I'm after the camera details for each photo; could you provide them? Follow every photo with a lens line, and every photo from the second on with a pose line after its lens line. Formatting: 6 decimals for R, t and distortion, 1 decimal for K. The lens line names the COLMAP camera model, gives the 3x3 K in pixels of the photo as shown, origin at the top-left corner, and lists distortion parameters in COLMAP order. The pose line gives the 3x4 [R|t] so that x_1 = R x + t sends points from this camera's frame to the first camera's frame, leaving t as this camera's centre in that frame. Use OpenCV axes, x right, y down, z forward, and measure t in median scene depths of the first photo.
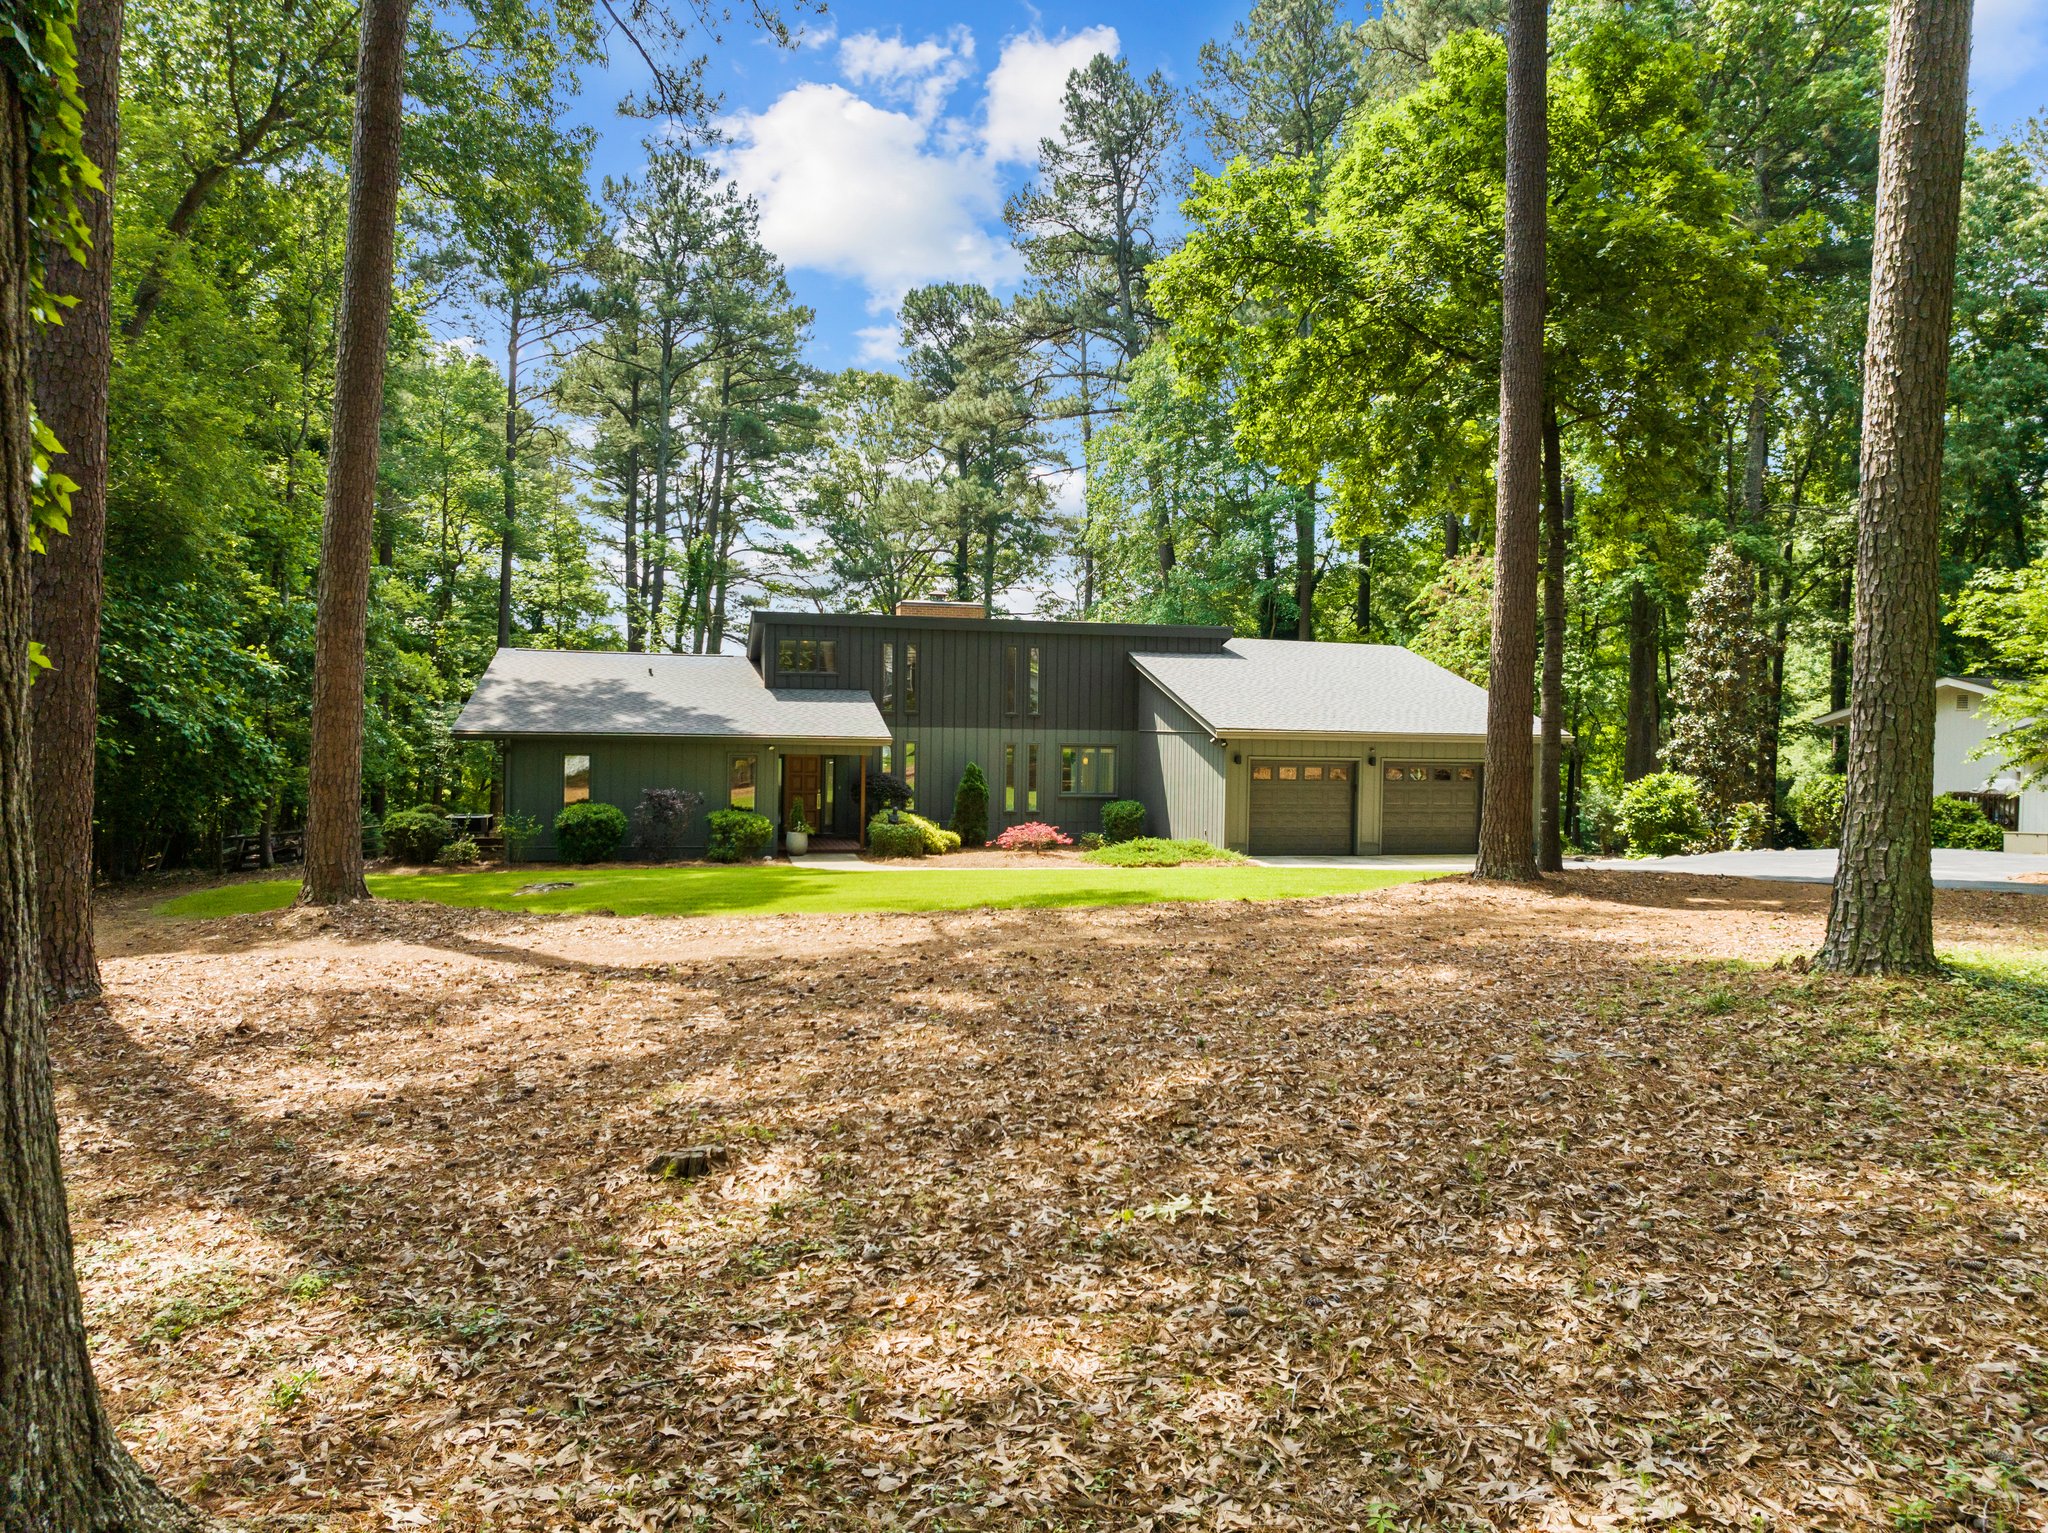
lens RADIAL K [[1411.4, 0, 1024.0], [0, 1411.4, 766.5], [0, 0, 1]] dist [-0.033217, -0.005878]
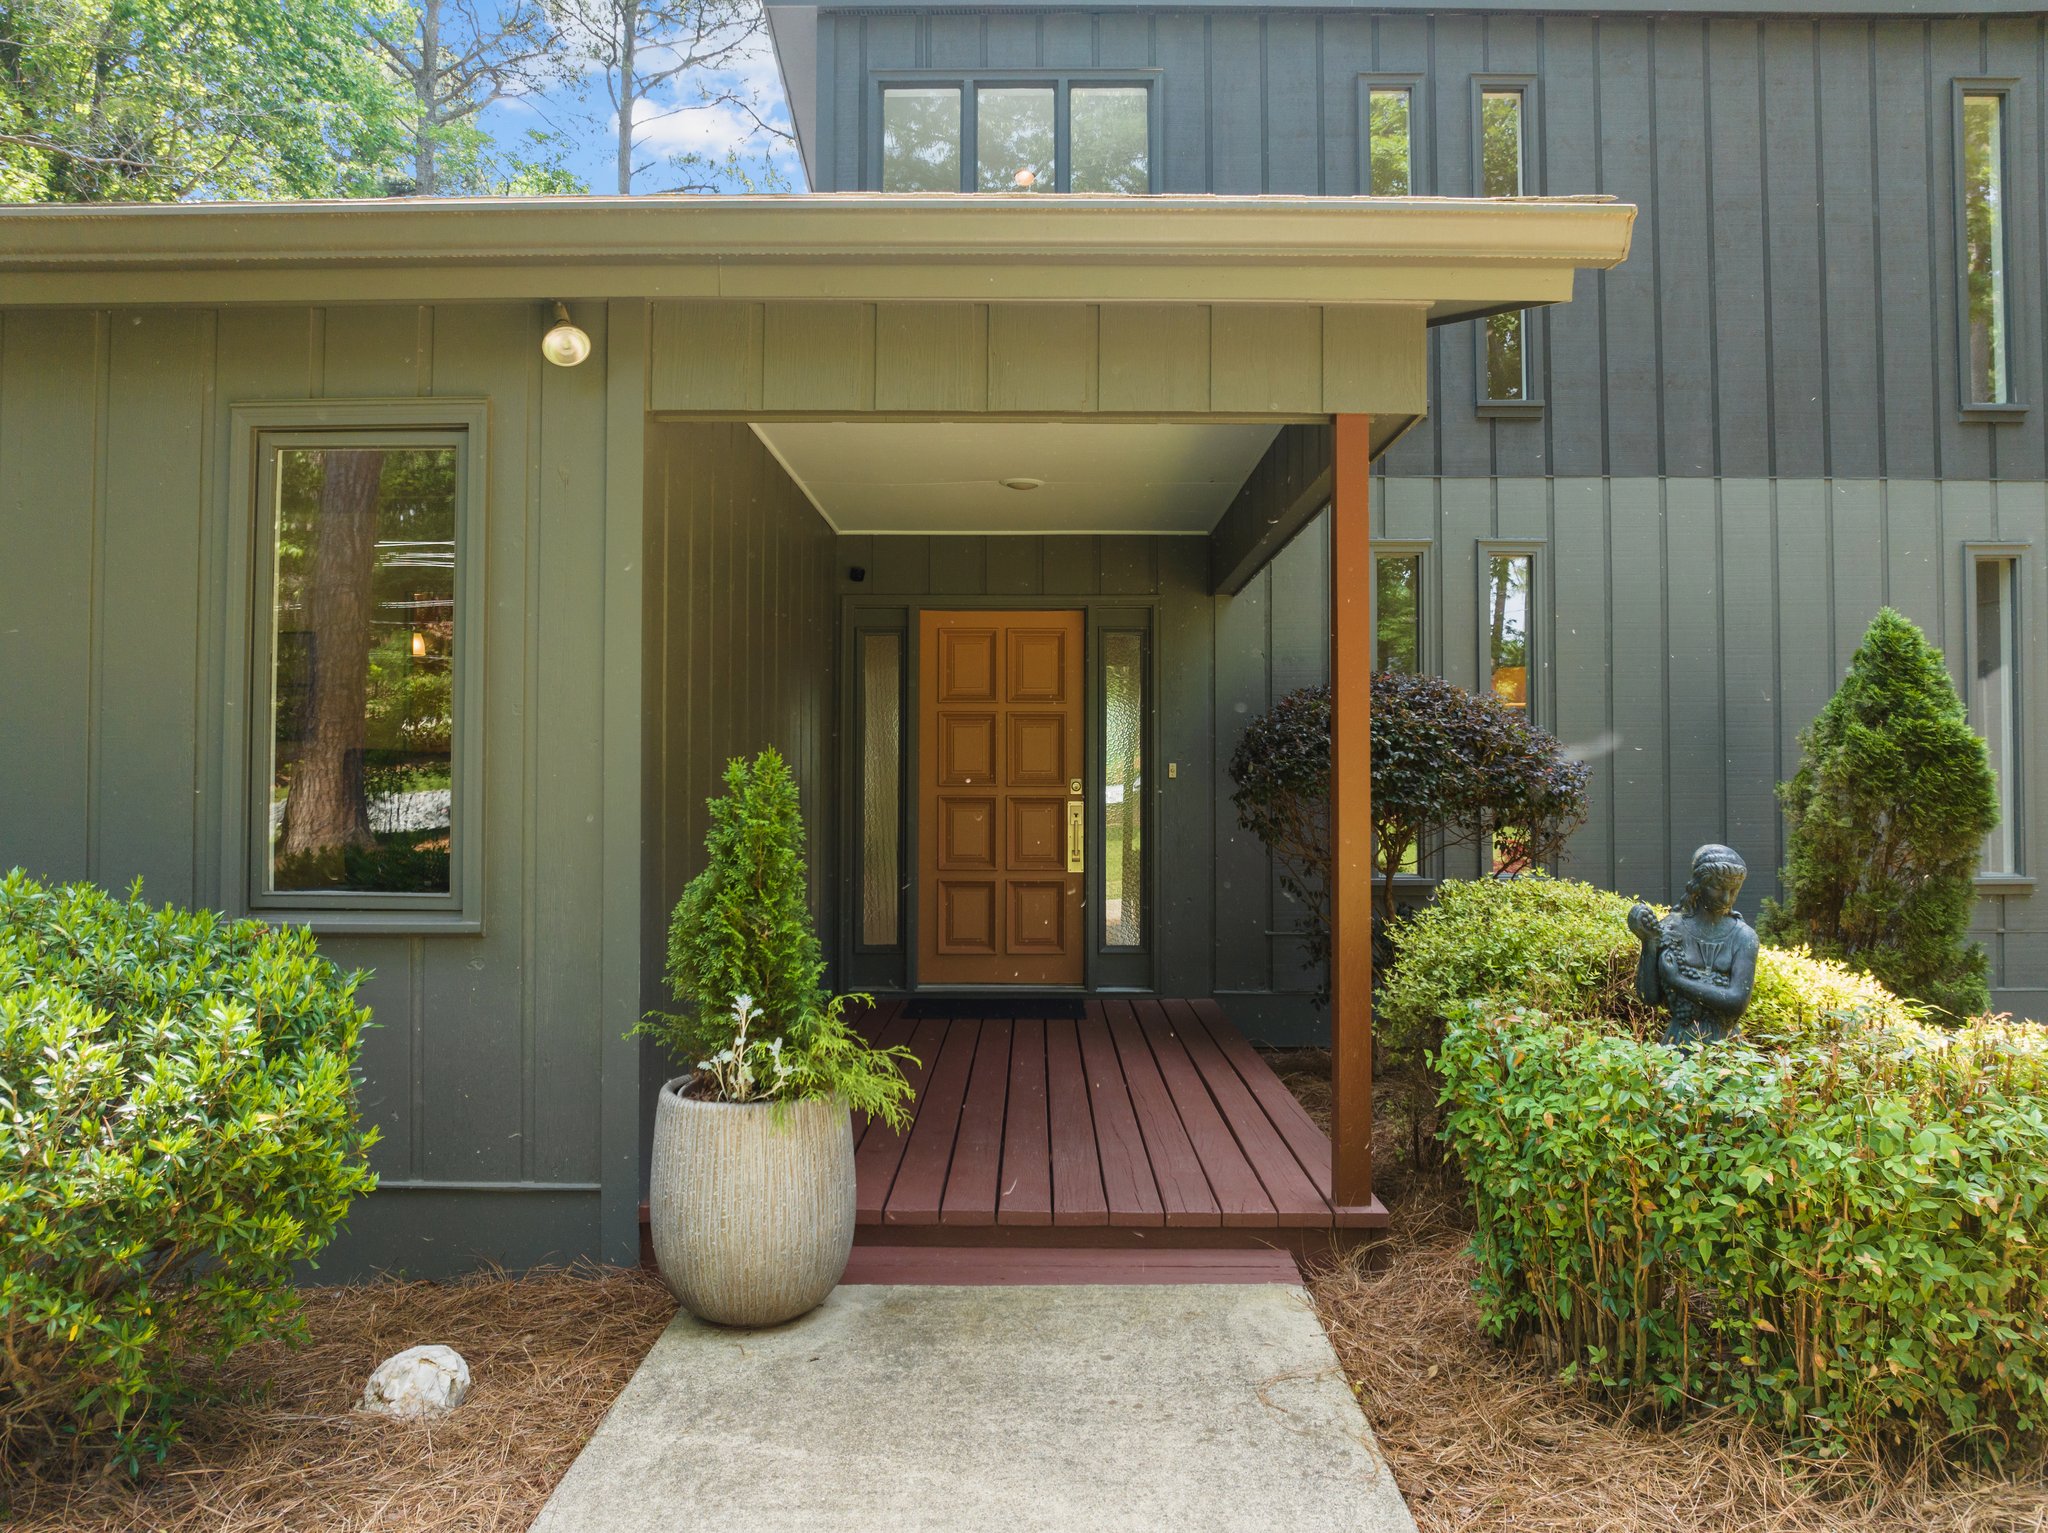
lens RADIAL K [[1436.7, 0, 1024.0], [0, 1436.7, 766.5], [0, 0, 1]] dist [-0.030818, -0.001091]
pose [[0.970284, -0.019482, -0.241182, -0.060851], [0.008671, 0.998913, -0.045807, 0.014539], [0.241813, 0.042355, 0.969398, 0.476496]]
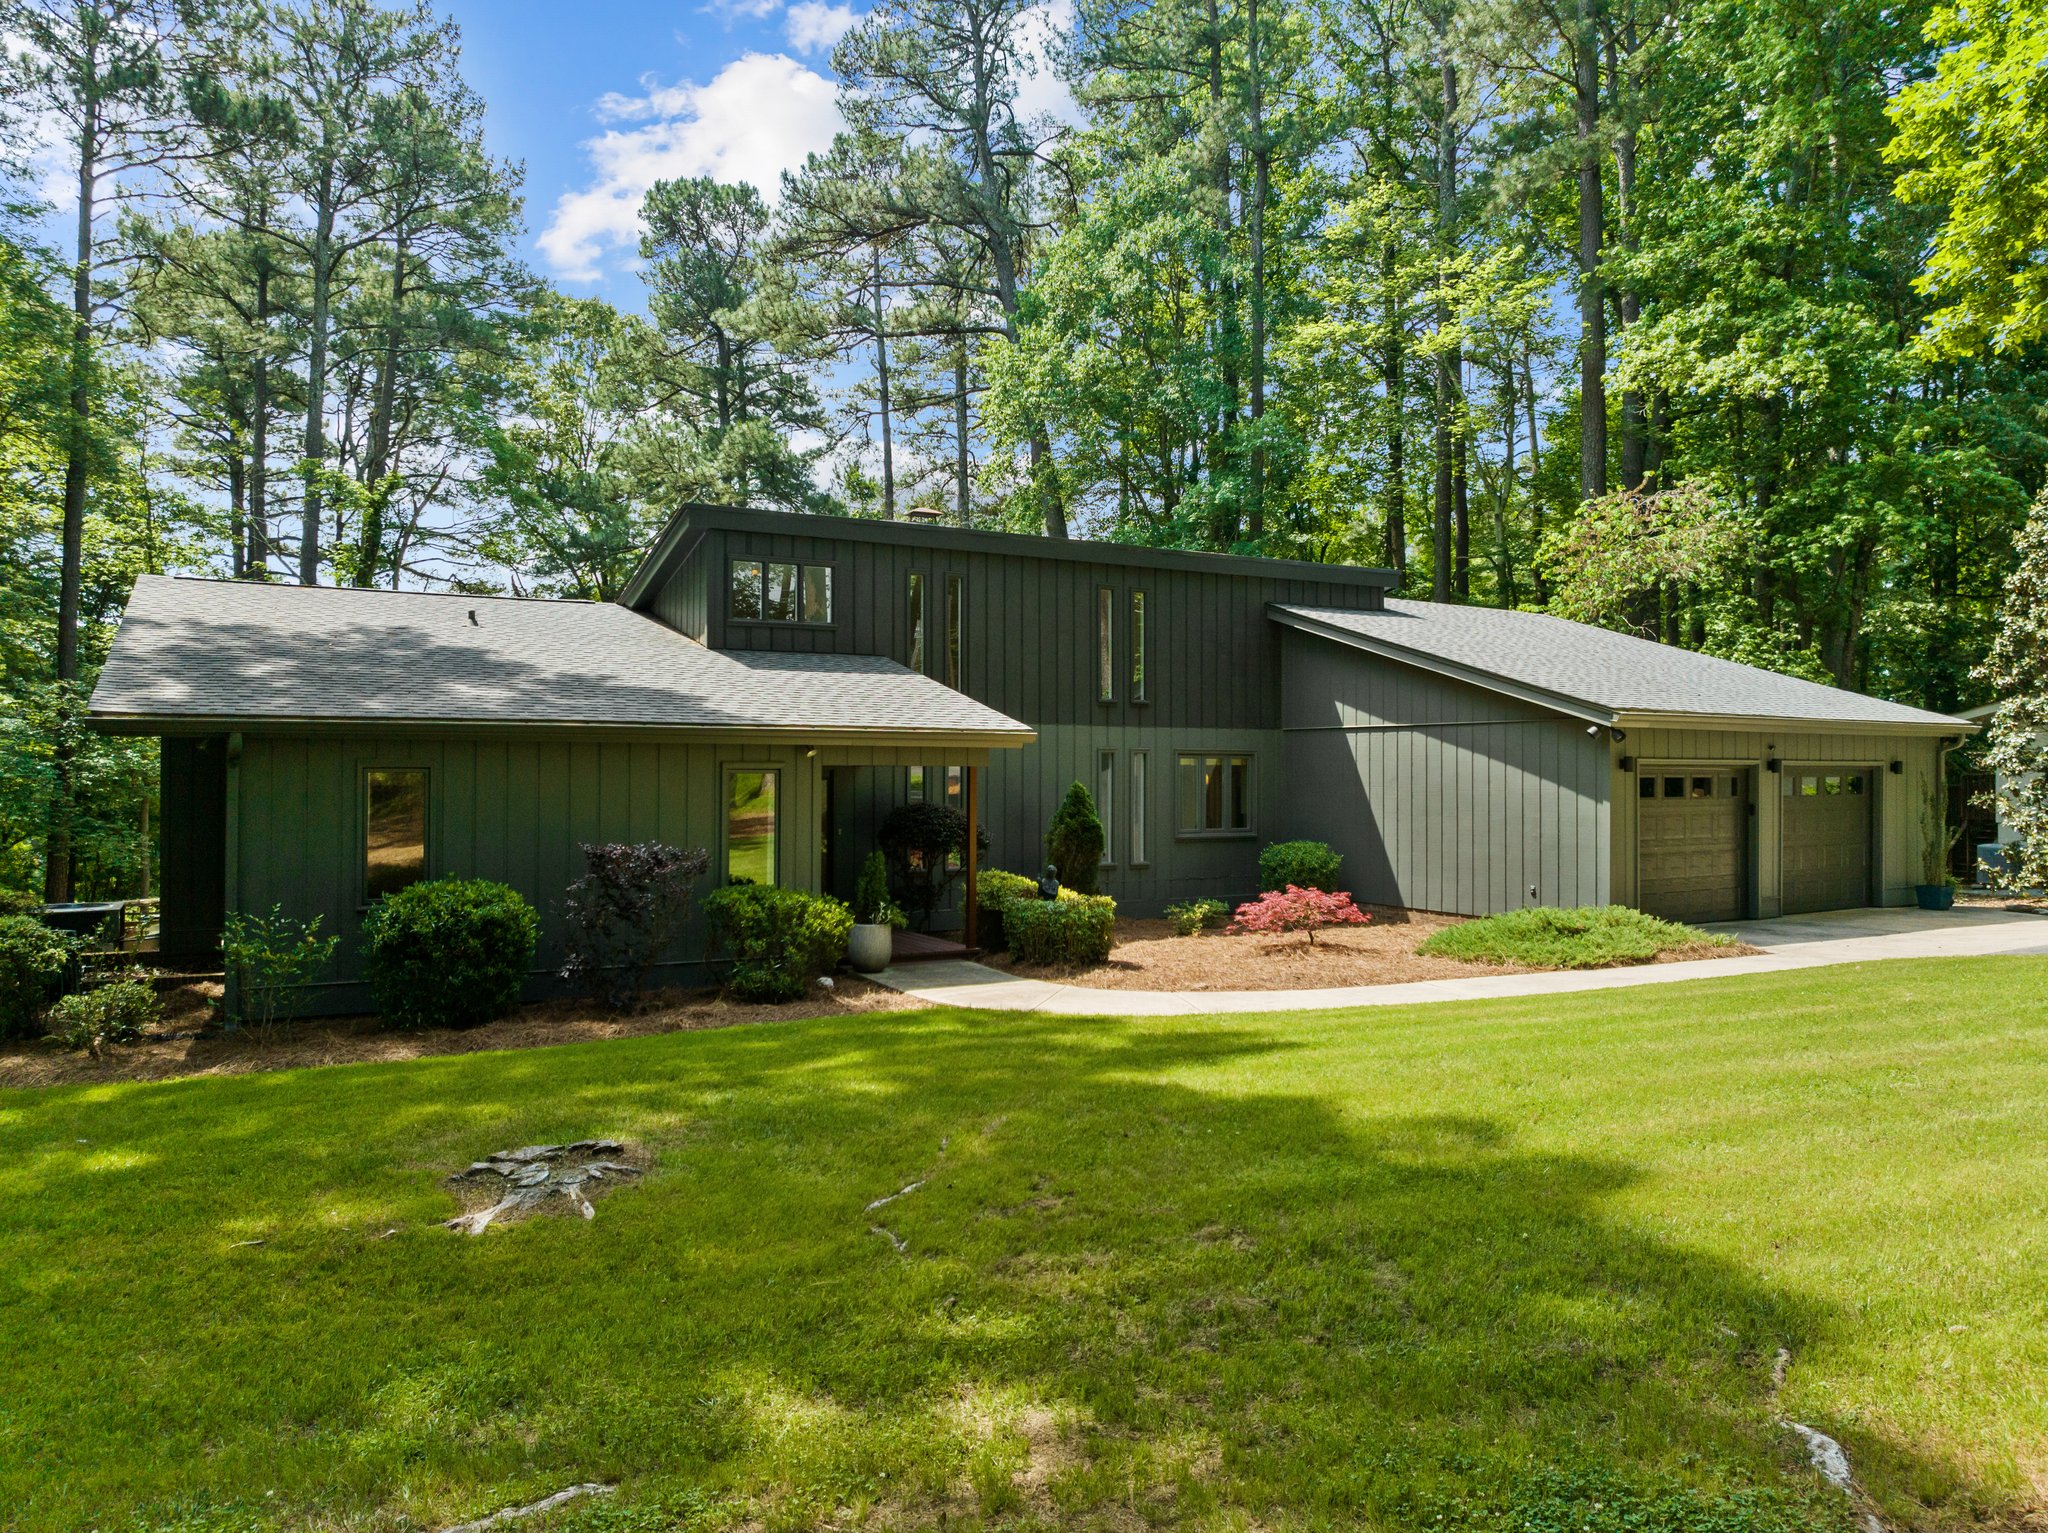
lens RADIAL K [[1411.4, 0, 1024.0], [0, 1411.4, 766.5], [0, 0, 1]] dist [-0.033217, -0.005878]
pose [[0.960350, -0.010957, 0.278583, -0.129094], [0.019243, 0.999449, -0.027029, 0.003691], [-0.278133, 0.031318, 0.960032, 0.275105]]
